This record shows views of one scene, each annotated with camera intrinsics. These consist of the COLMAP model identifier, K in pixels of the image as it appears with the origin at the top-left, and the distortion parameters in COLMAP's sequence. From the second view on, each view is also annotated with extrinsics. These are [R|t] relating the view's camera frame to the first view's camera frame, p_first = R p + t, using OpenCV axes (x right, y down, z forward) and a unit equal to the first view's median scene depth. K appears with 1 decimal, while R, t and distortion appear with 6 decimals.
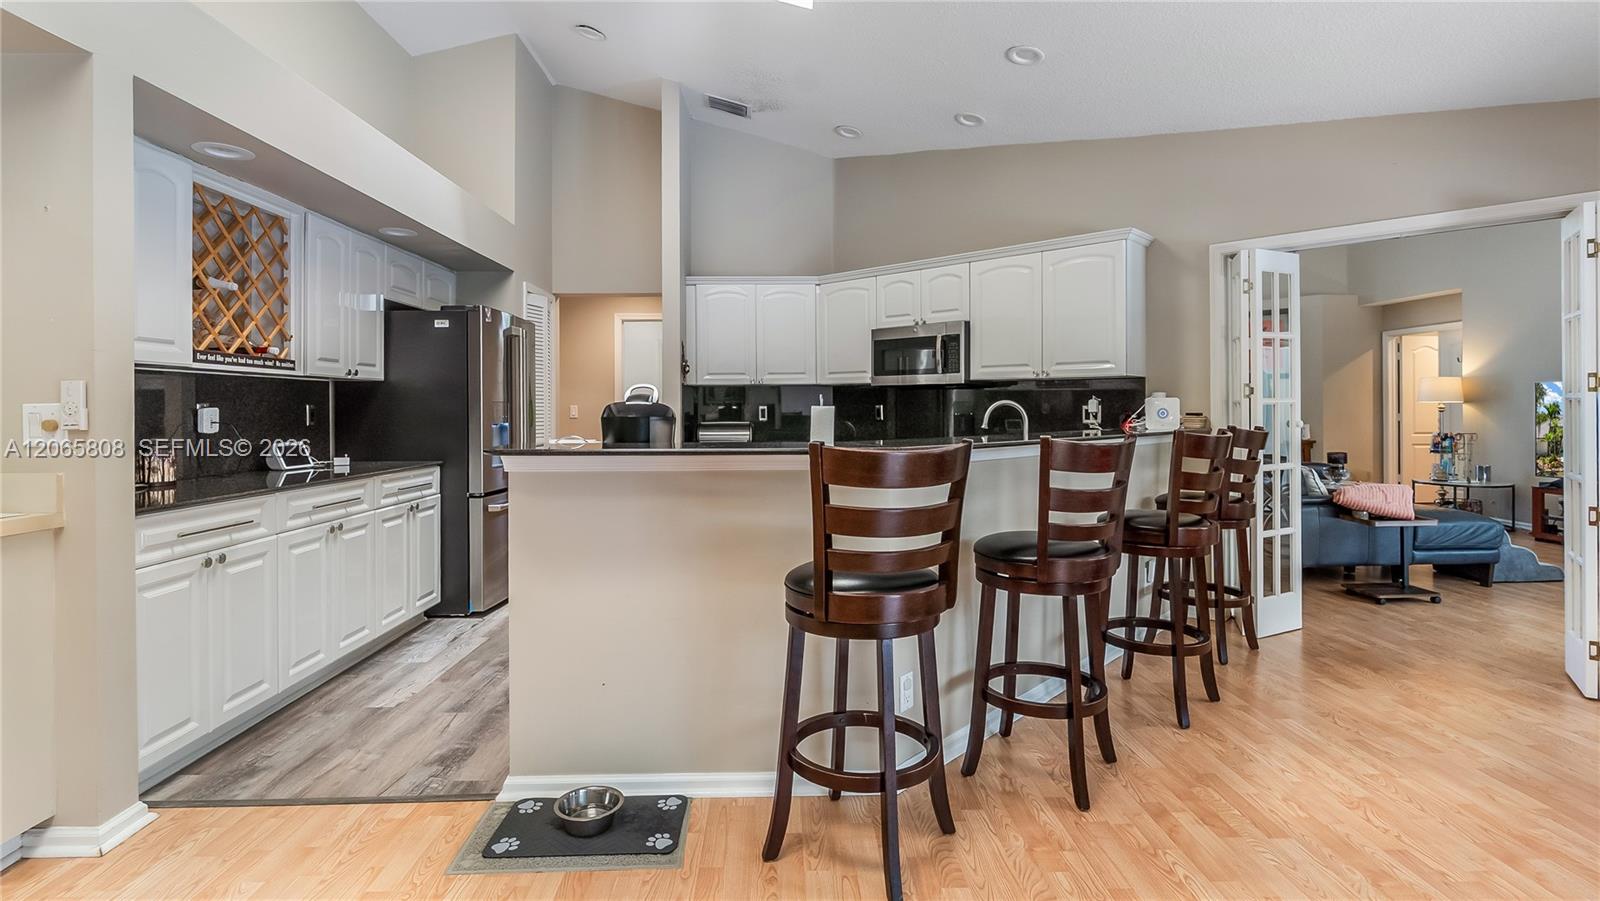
lens RADIAL K [[752.0, 0, 802.0], [0, 752.0, 404.1], [0, 0, 1]] dist [-0.001494, 0.000175]
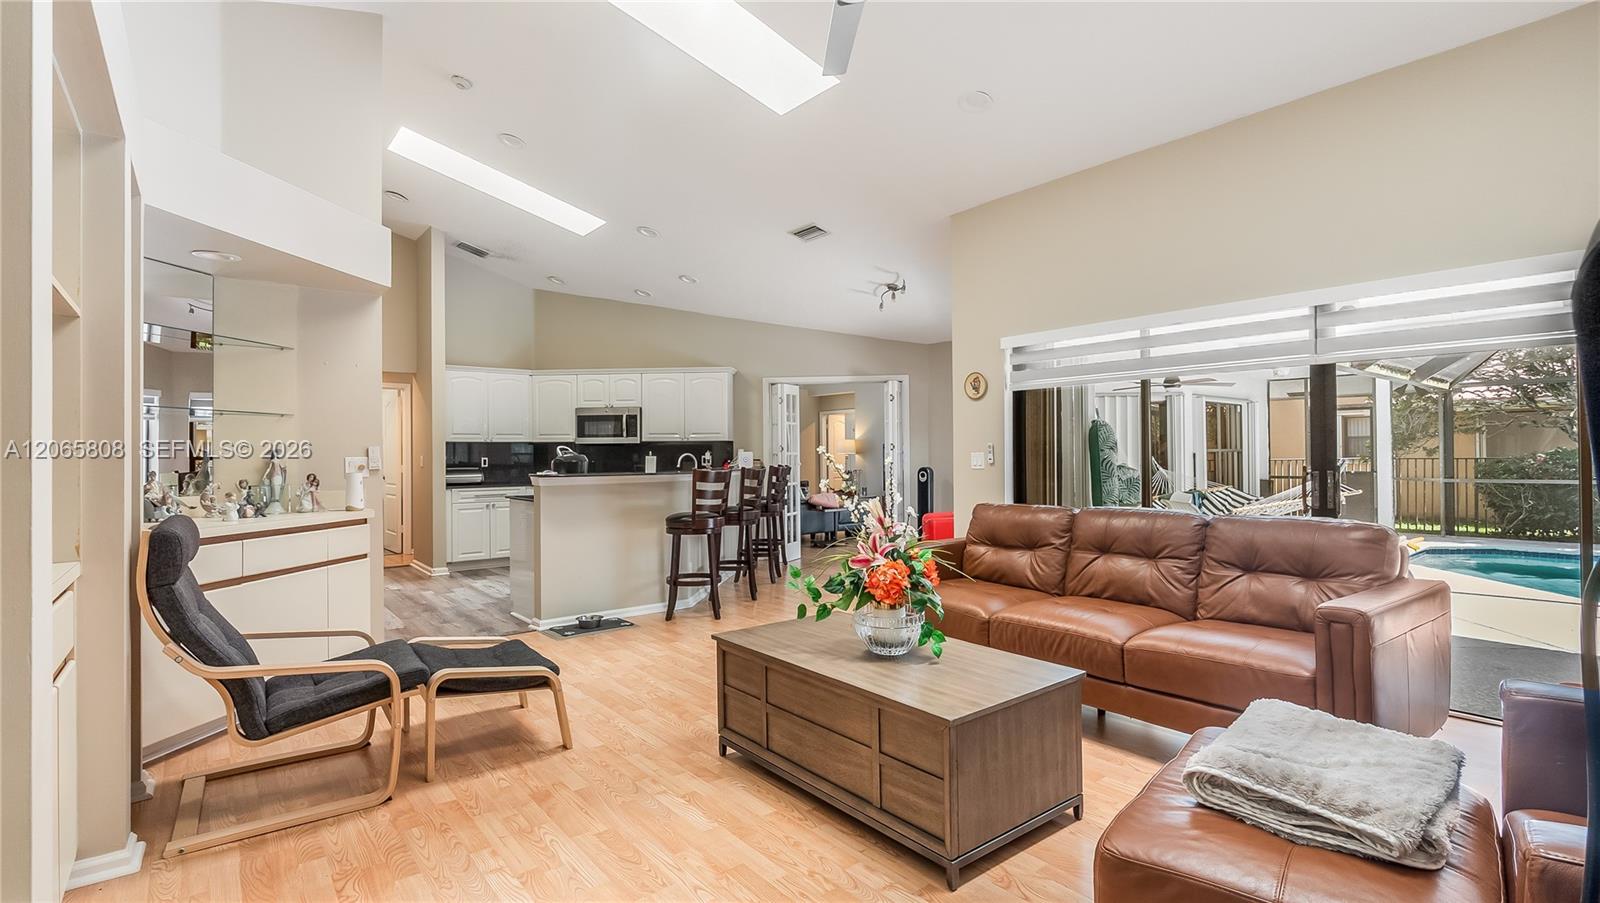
lens RADIAL K [[739.6, 0, 800.8], [0, 739.6, 443.3], [0, 0, 1]] dist [-0.000332, 0.000048]
pose [[0.796603, 0.006766, 0.604466, -0.795743], [0.001610, 0.999910, -0.013314, -0.006436], [-0.604501, 0.011579, 0.796520, -0.896340]]
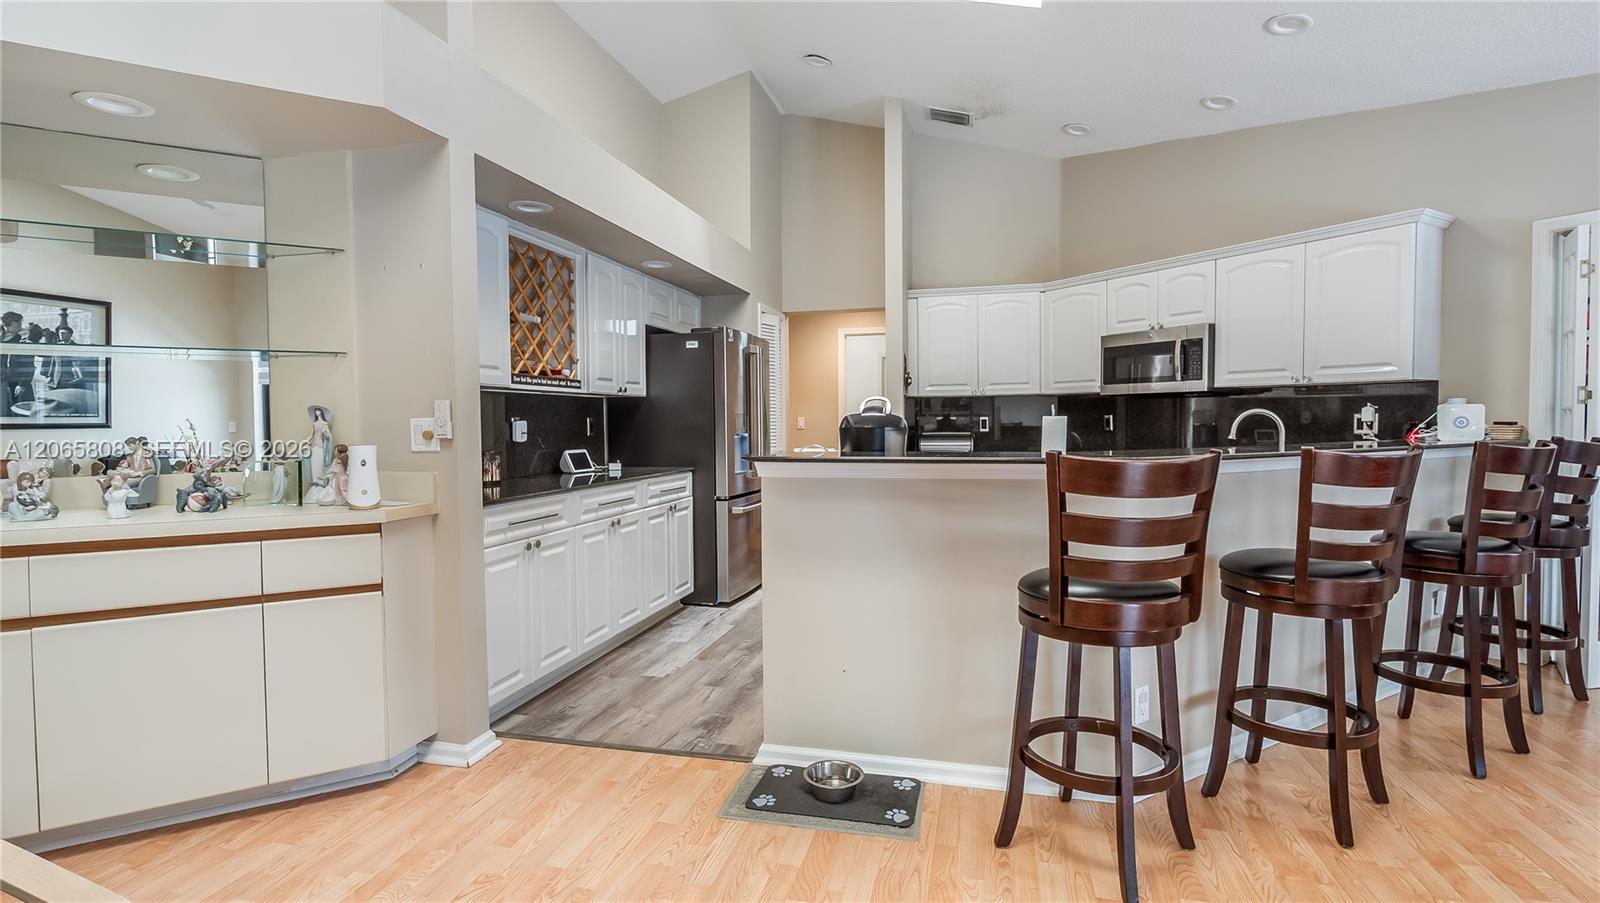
lens RADIAL K [[746.3, 0, 810.5], [0, 746.3, 445.5], [0, 0, 1]] dist [-0.002384, -0.000160]
pose [[0.963149, 0.004280, -0.268936, -0.013955], [0.006610, 0.999195, 0.039575, 0.000082], [0.268888, -0.039895, 0.962345, -0.036111]]
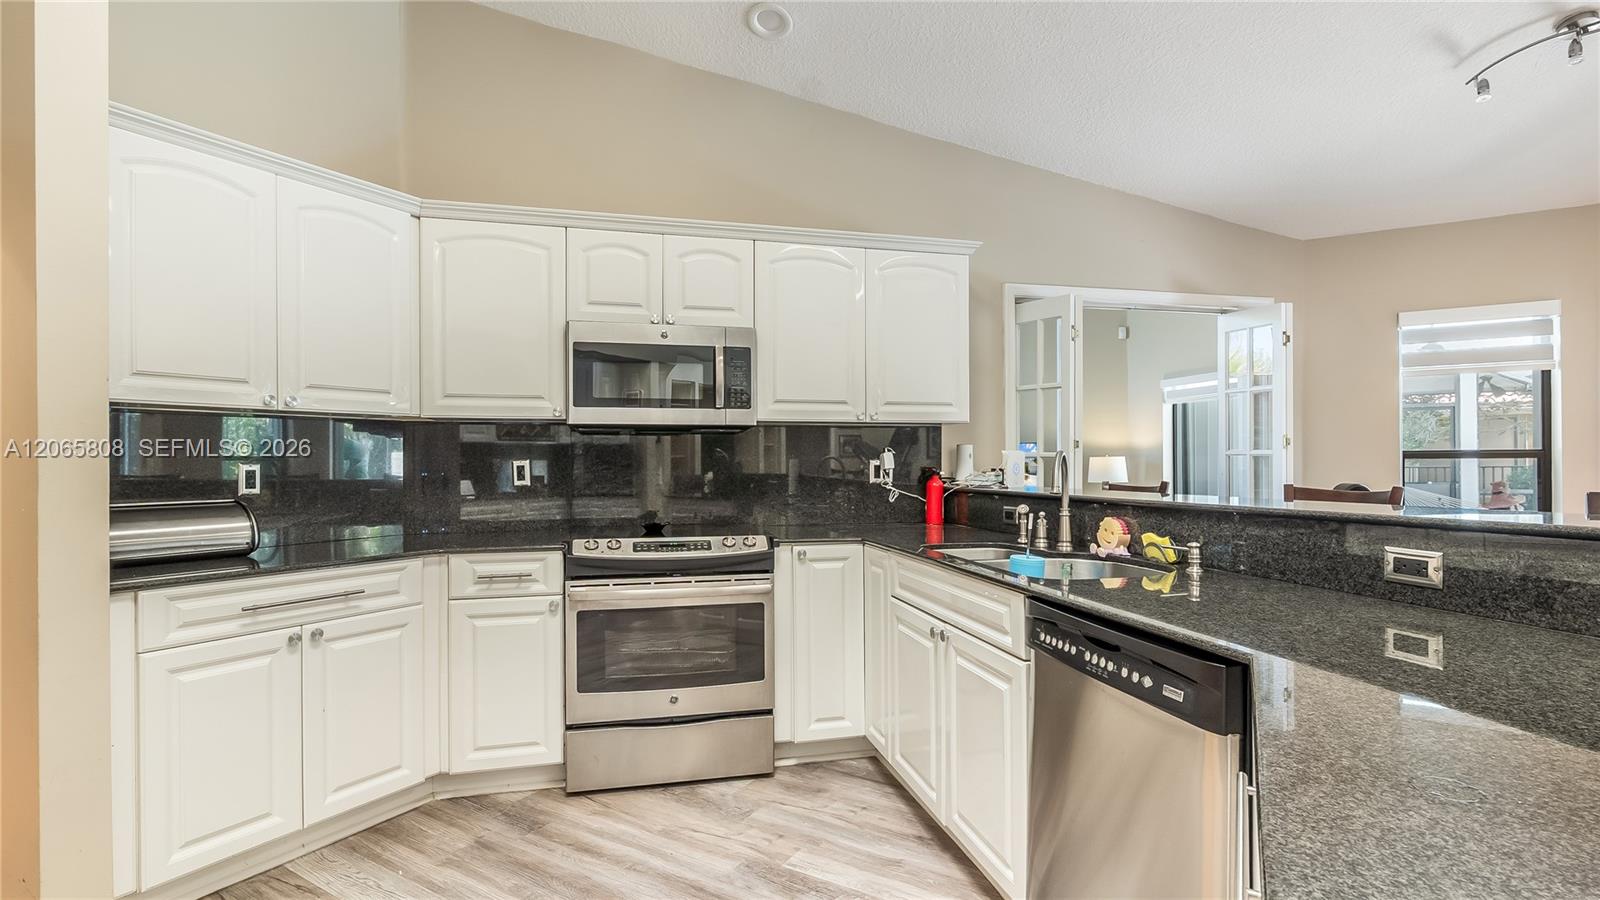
lens RADIAL K [[742.7, 0, 802.6], [0, 742.7, 457.2], [0, 0, 1]] dist [-0.002226, -0.000034]
pose [[0.543951, 0.001296, 0.839116, -0.453406], [-0.000898, 0.999999, -0.000963, -0.000206], [-0.839116, -0.000229, 0.543952, 0.949655]]
